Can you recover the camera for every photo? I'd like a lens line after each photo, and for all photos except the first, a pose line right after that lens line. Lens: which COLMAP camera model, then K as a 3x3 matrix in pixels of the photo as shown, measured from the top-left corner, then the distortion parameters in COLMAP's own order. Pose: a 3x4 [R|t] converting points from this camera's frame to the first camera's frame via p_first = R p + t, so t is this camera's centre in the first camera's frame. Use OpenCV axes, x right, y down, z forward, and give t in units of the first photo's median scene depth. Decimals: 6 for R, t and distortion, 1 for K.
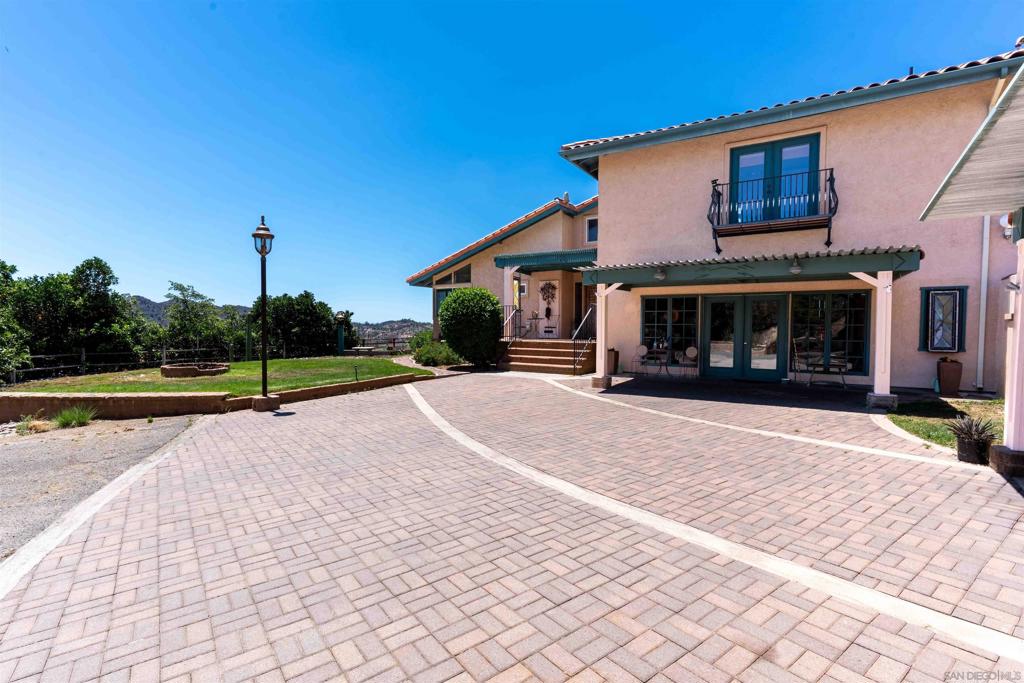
lens RADIAL K [[487.6, 0, 511.6], [0, 487.6, 339.2], [0, 0, 1]] dist [0.010078, -0.000727]
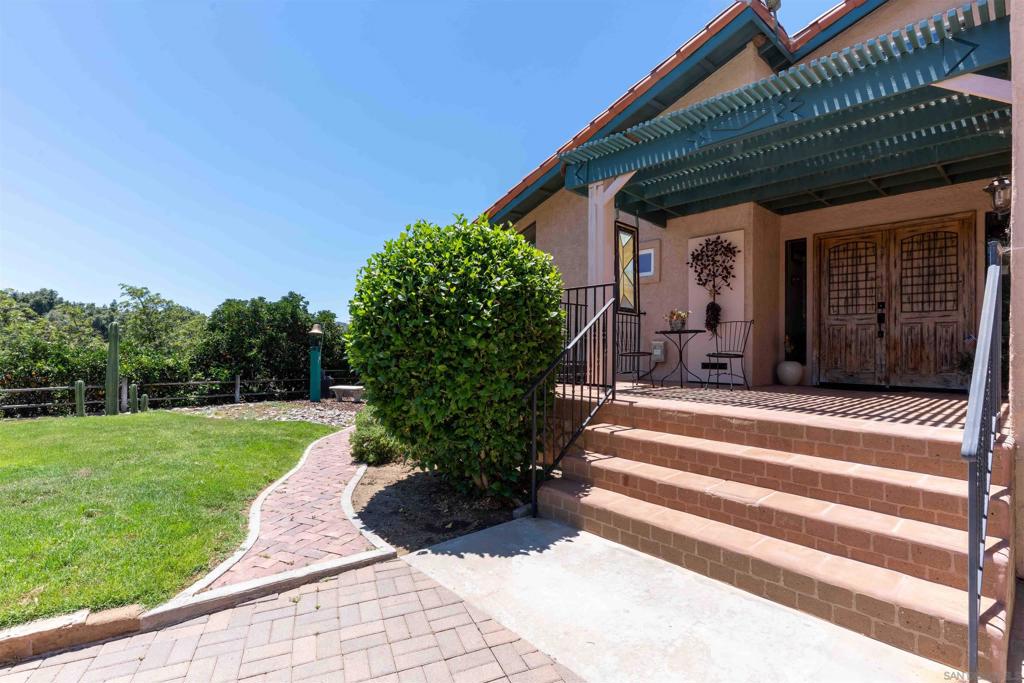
lens RADIAL K [[487.6, 0, 510.7], [0, 487.6, 341.2], [0, 0, 1]] dist [0.010078, -0.000727]
pose [[0.964858, 0.001267, -0.262768, 0.017850], [-0.012204, 0.999125, -0.039997, -0.014051], [0.262488, 0.041799, 0.964030, 0.469234]]
